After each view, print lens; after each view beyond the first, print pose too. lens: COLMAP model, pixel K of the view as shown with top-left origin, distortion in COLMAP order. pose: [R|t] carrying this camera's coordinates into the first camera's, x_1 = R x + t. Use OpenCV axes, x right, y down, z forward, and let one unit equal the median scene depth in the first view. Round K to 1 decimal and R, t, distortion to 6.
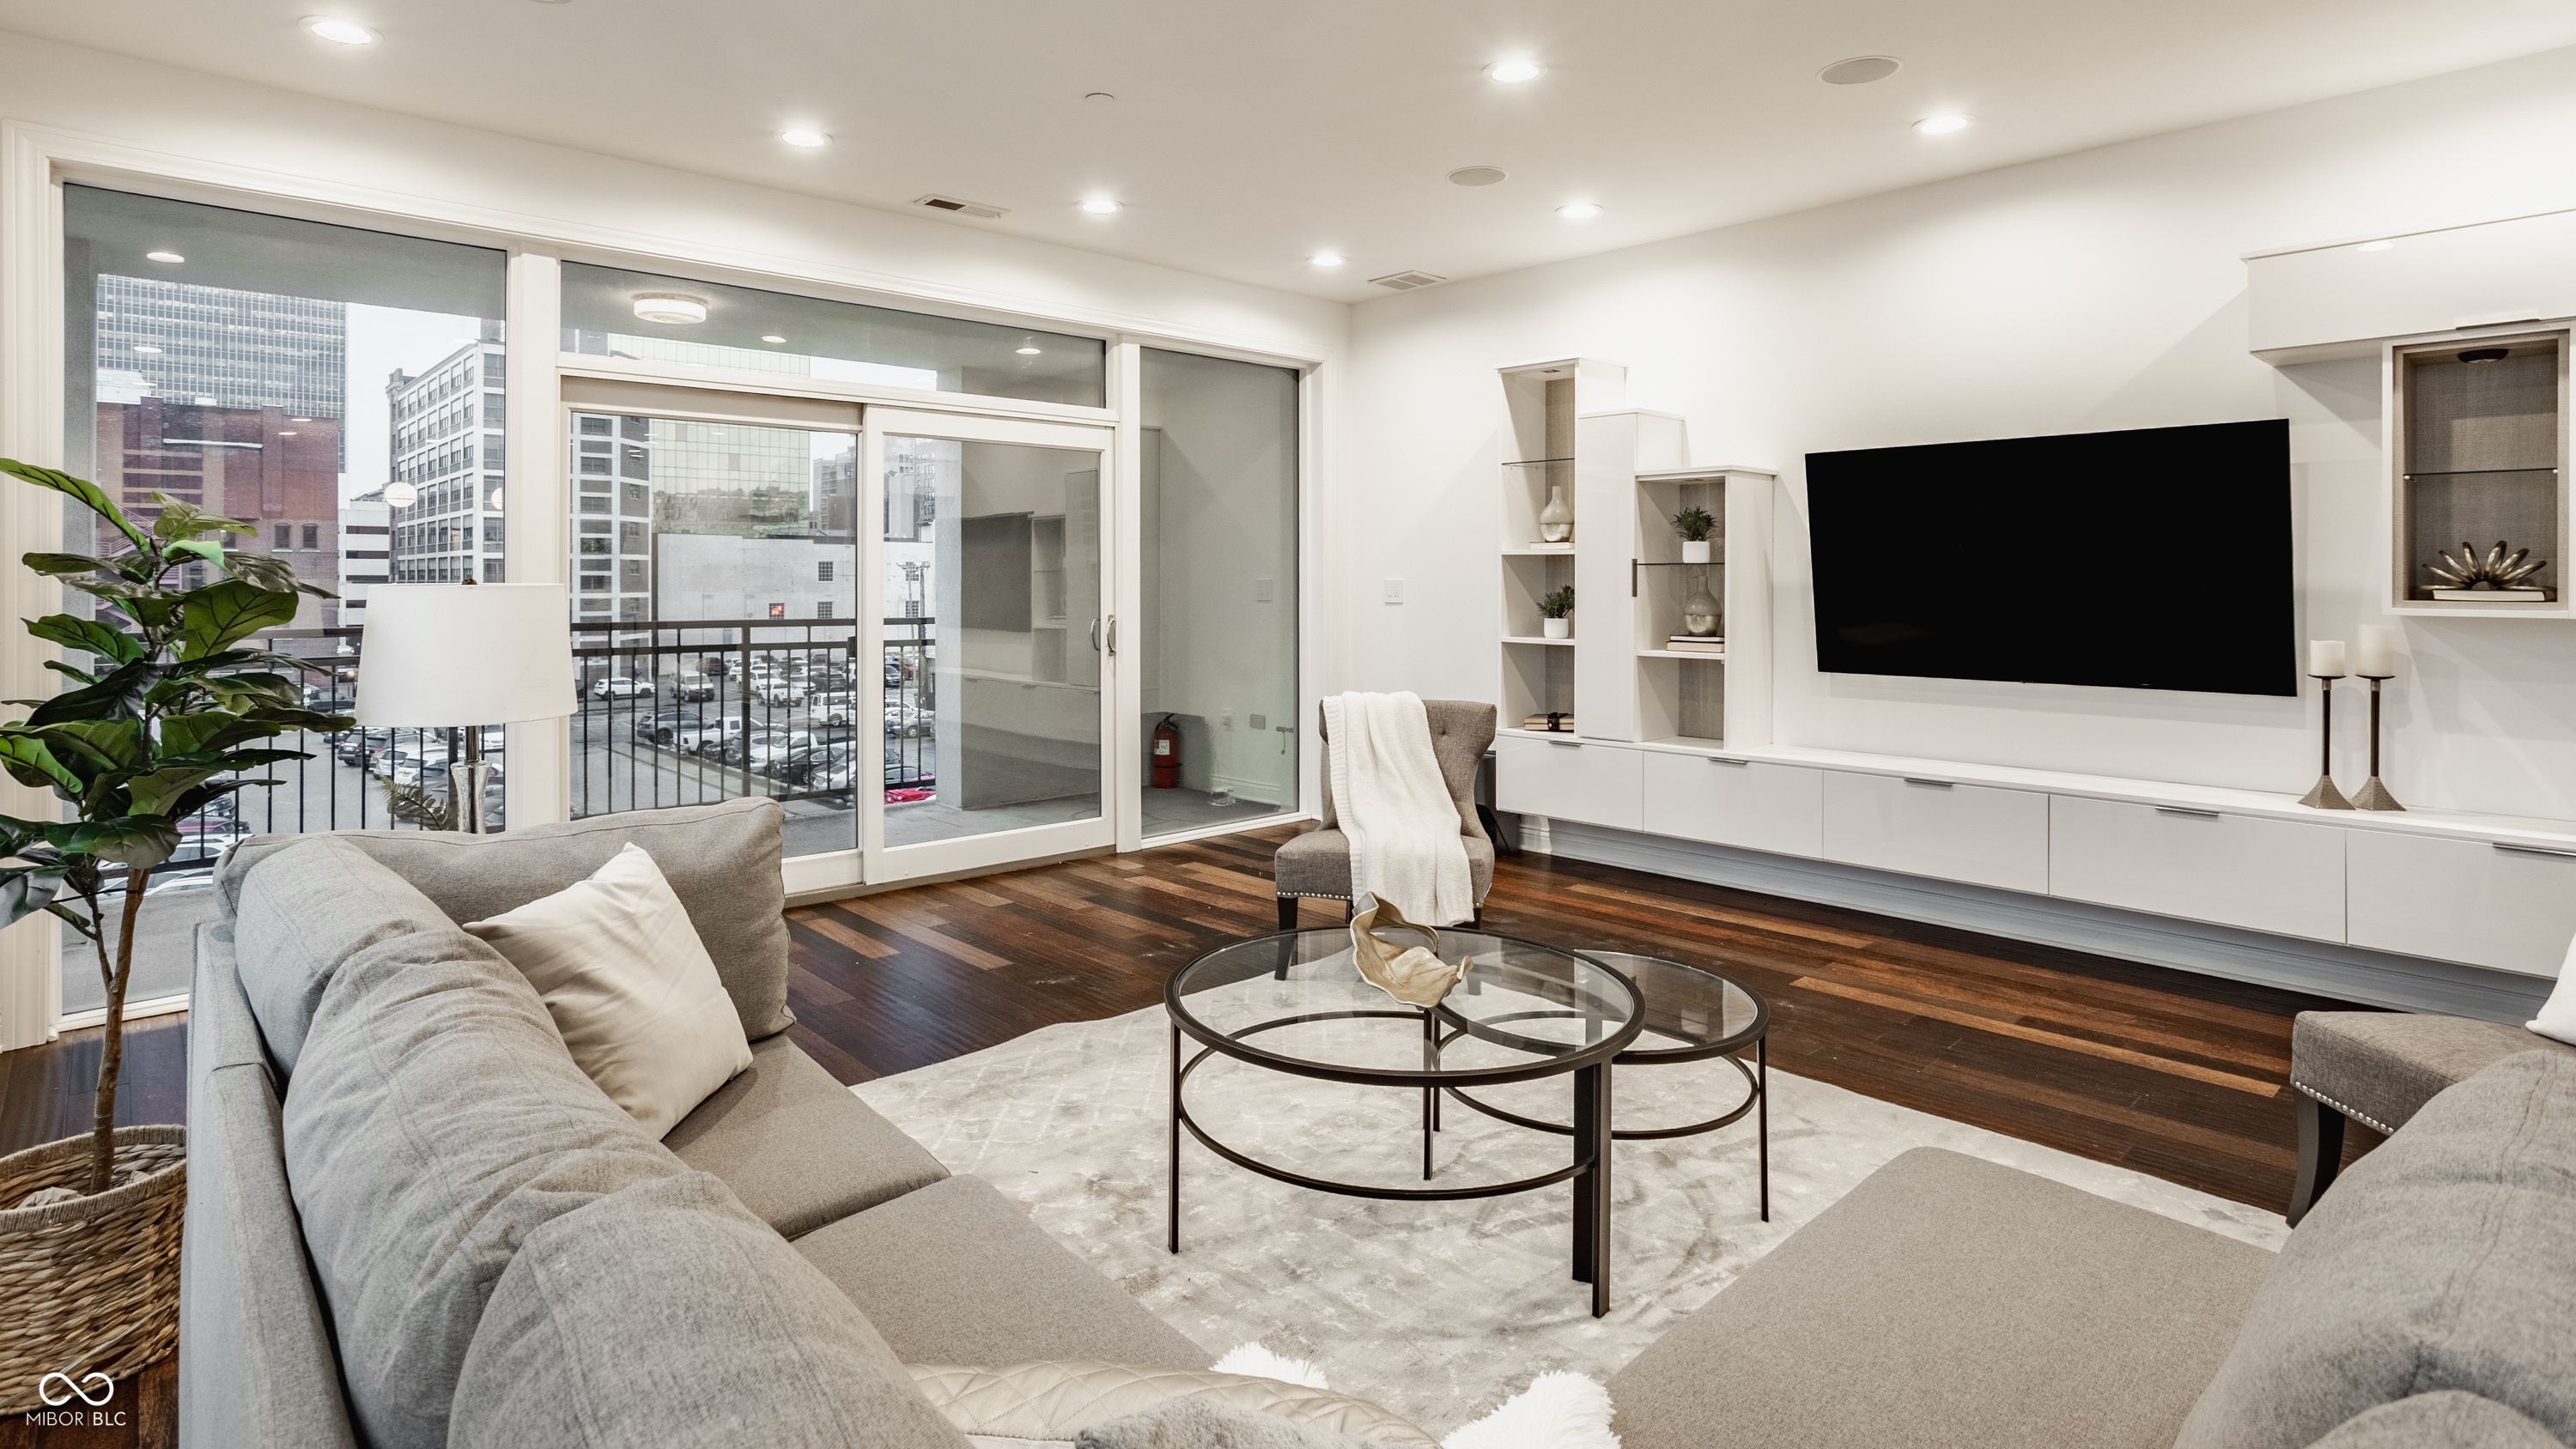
lens RADIAL K [[1267.5, 0, 1279.0], [0, 1267.5, 584.9], [0, 0, 1]] dist [-0.062684, 0.042520]
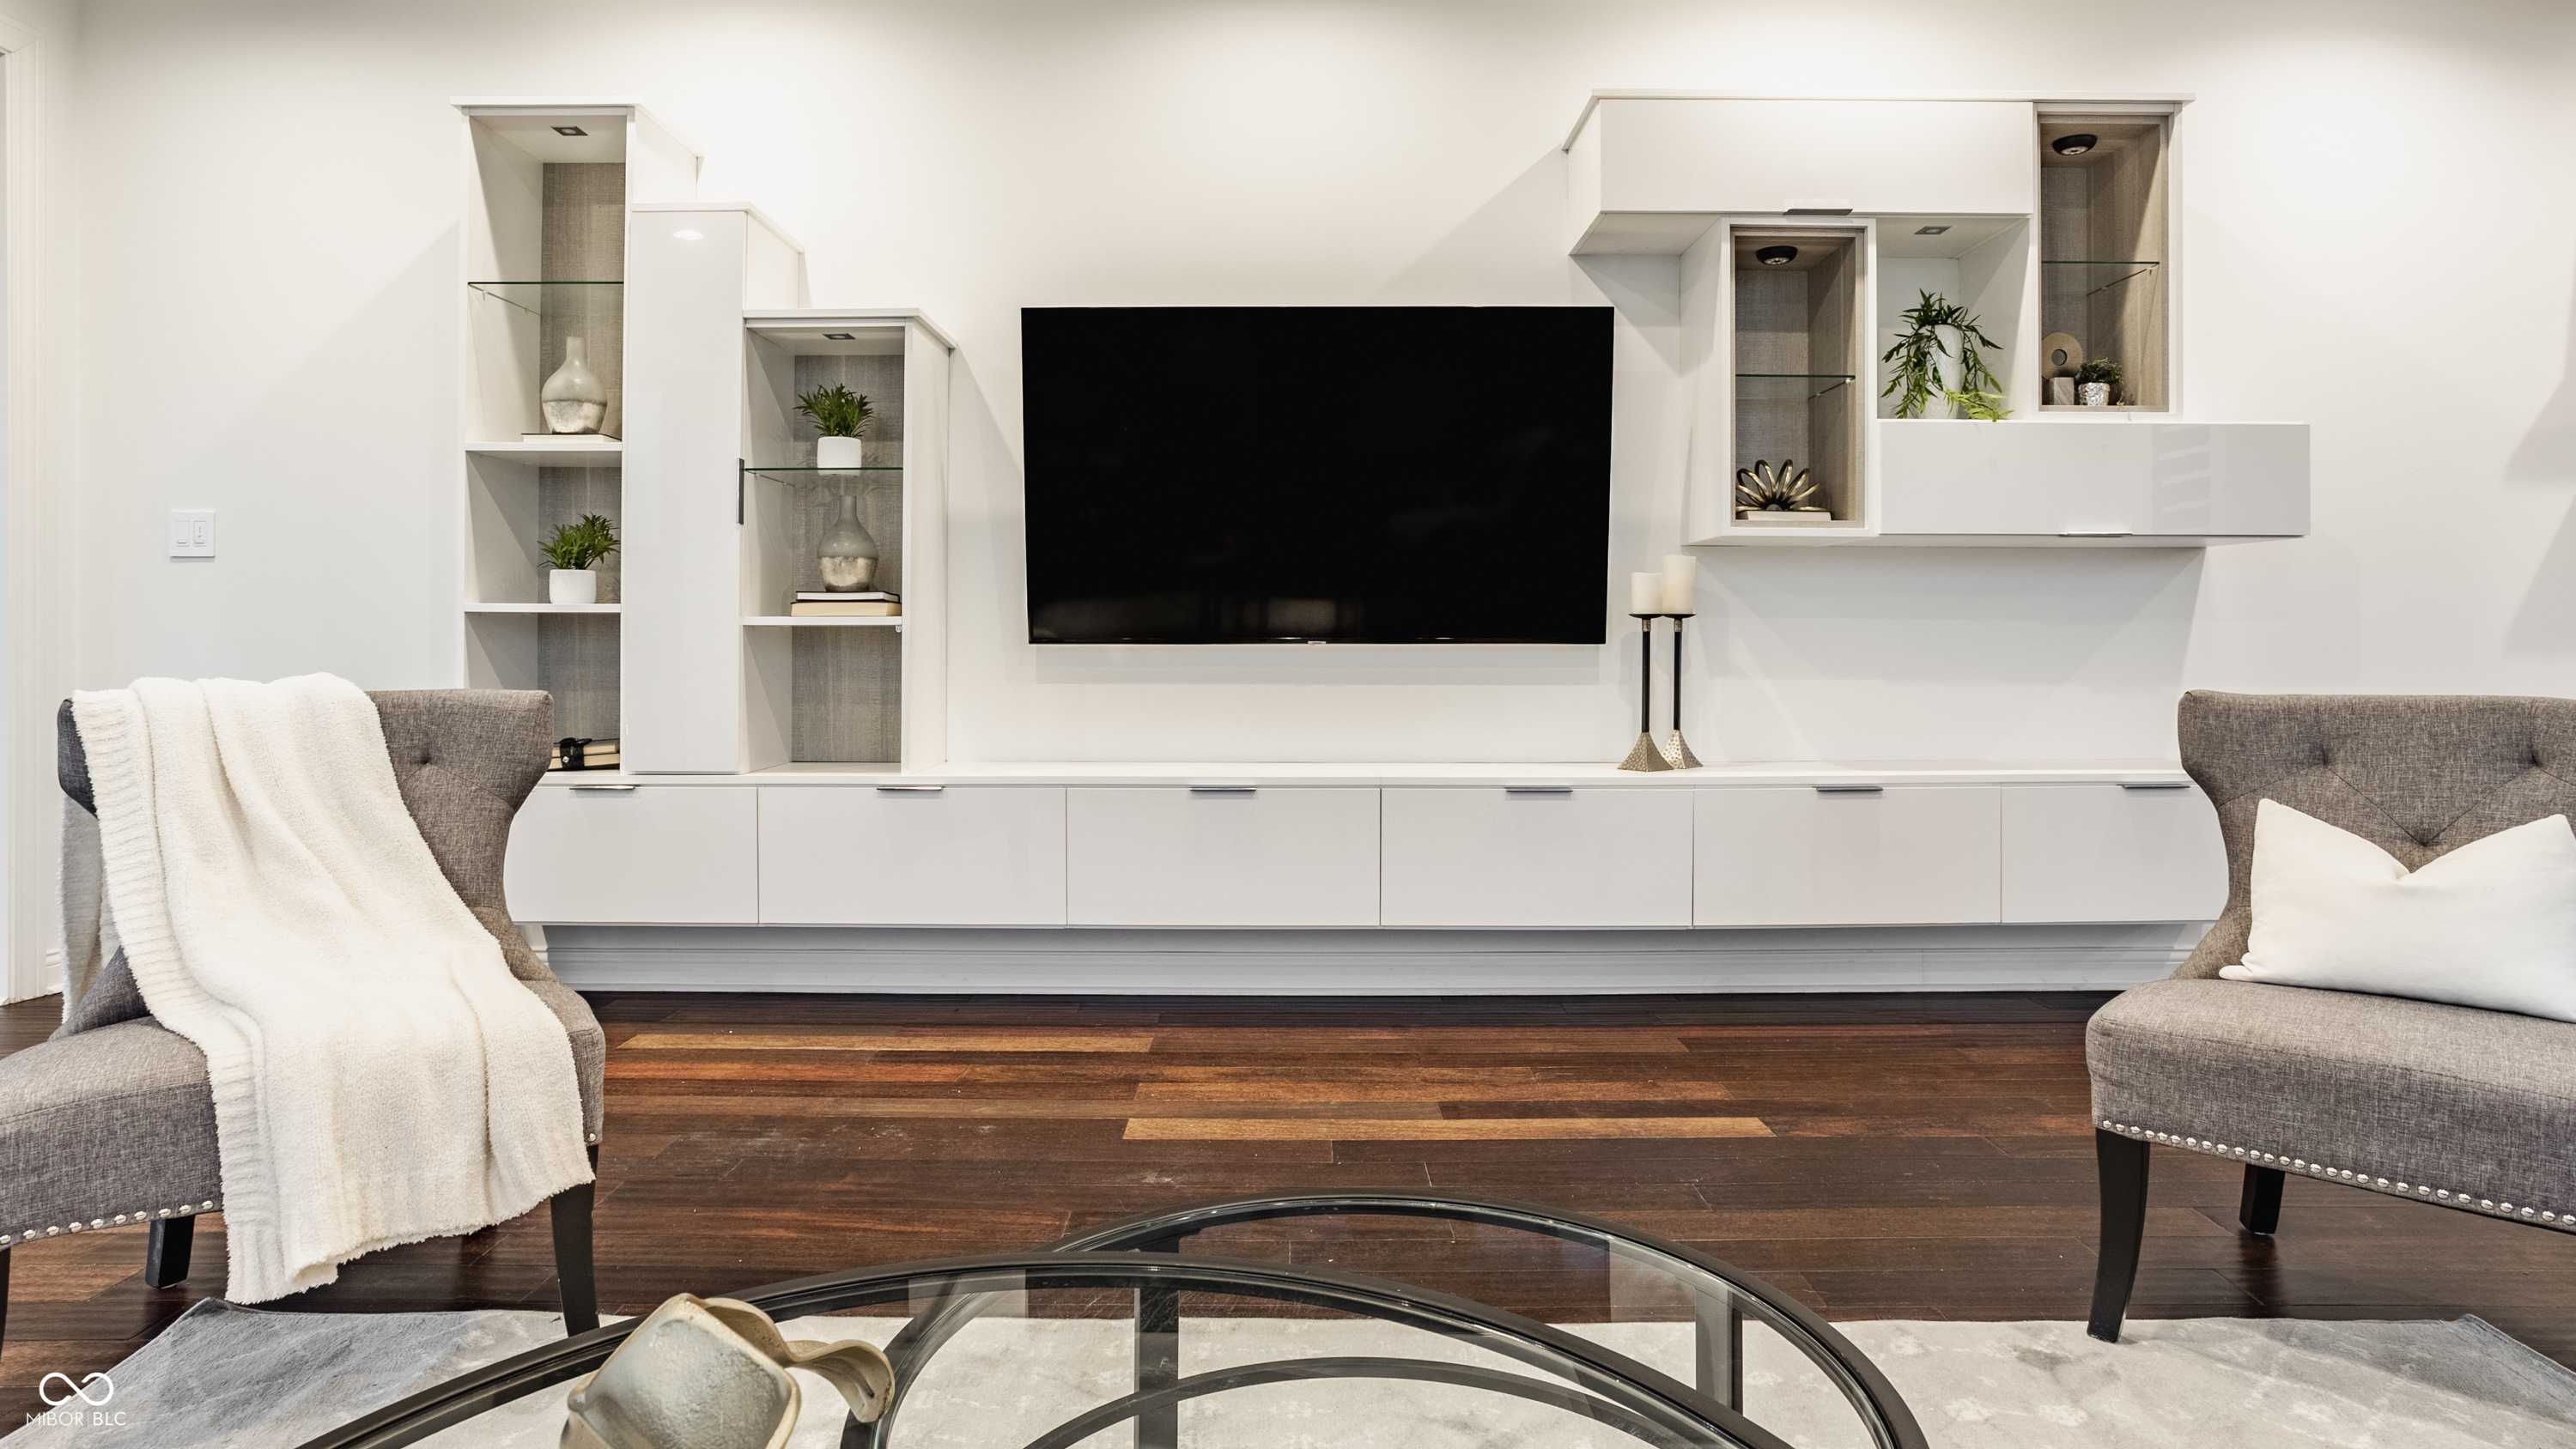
lens RADIAL K [[1406.8, 0, 1276.3], [0, 1406.8, 629.6], [0, 0, 1]] dist [-0.028727, 0.001451]
pose [[0.693253, 0.001384, 0.720693, -0.014906], [0.004764, 0.999968, -0.006503, 0.068305], [-0.720678, 0.007942, 0.693224, 0.398144]]
